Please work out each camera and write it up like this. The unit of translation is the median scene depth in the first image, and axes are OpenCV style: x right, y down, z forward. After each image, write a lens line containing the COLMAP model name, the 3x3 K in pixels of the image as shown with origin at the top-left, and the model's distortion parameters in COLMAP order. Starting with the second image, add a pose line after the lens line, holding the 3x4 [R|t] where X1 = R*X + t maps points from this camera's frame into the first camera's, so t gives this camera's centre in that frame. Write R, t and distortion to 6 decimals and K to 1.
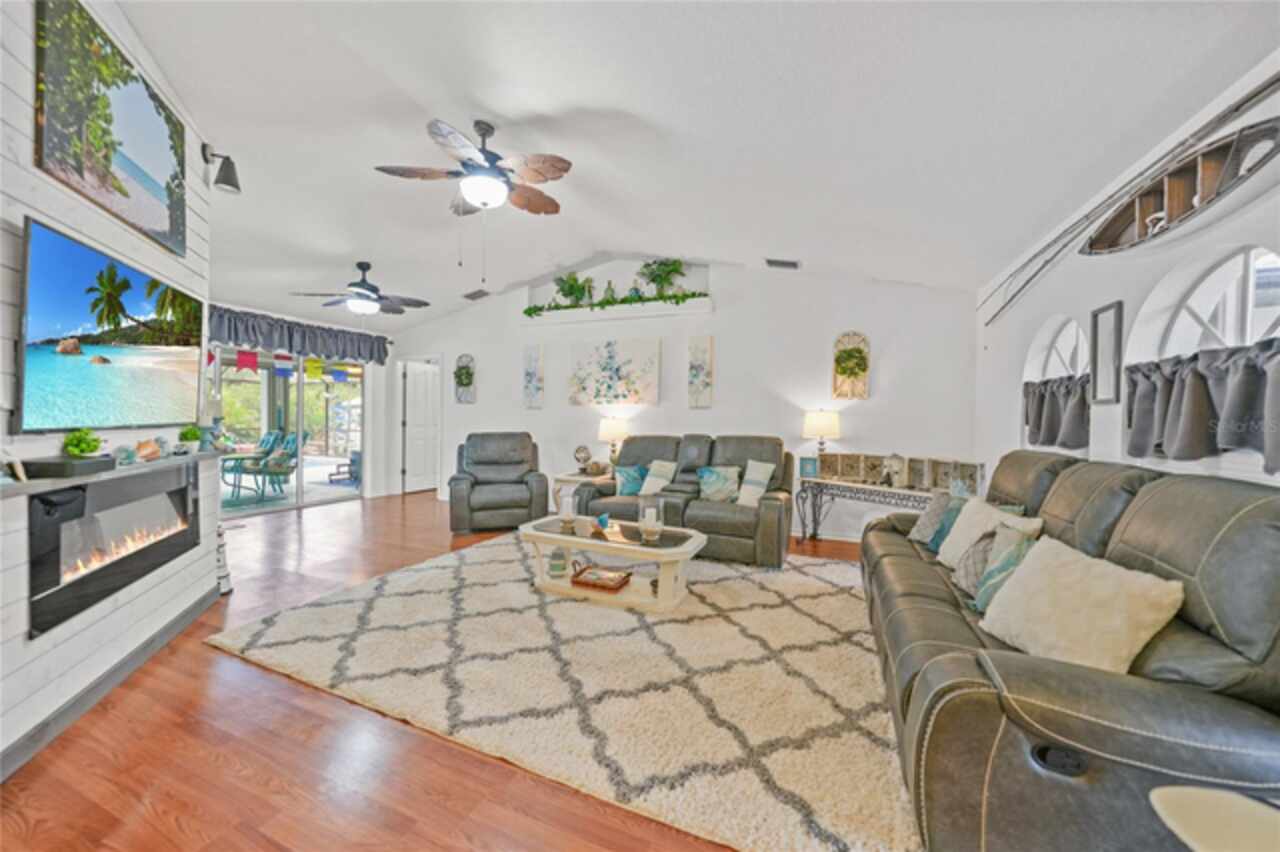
lens RADIAL K [[452.4, 0, 642.8], [0, 452.4, 428.7], [0, 0, 1]] dist [-0.014535, 0.001564]
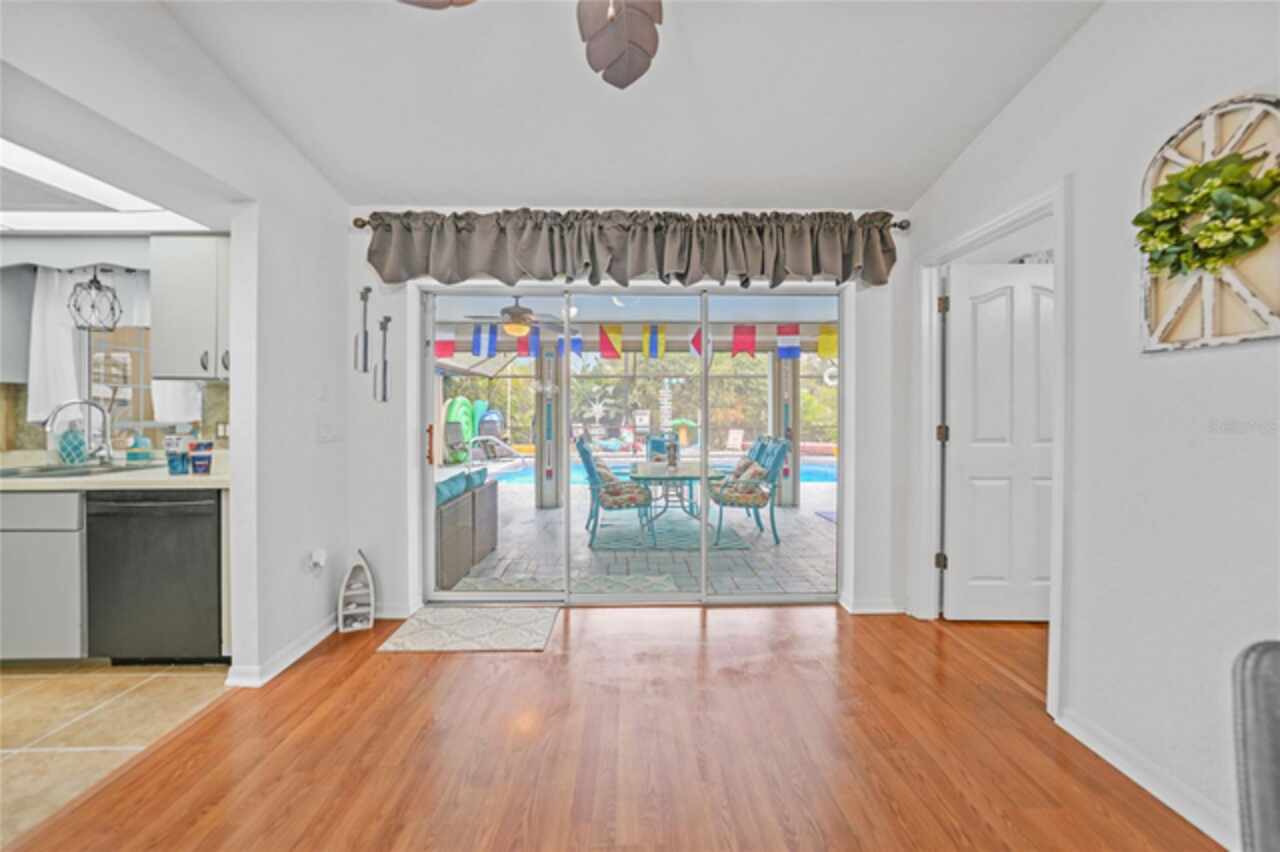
lens RADIAL K [[452.4, 0, 638.0], [0, 452.4, 409.1], [0, 0, 1]] dist [-0.014535, 0.001564]
pose [[0.394668, -0.019261, -0.918622, -0.307516], [-0.013034, 0.999562, -0.026558, -0.019163], [0.918731, 0.022455, 0.394244, 0.666966]]
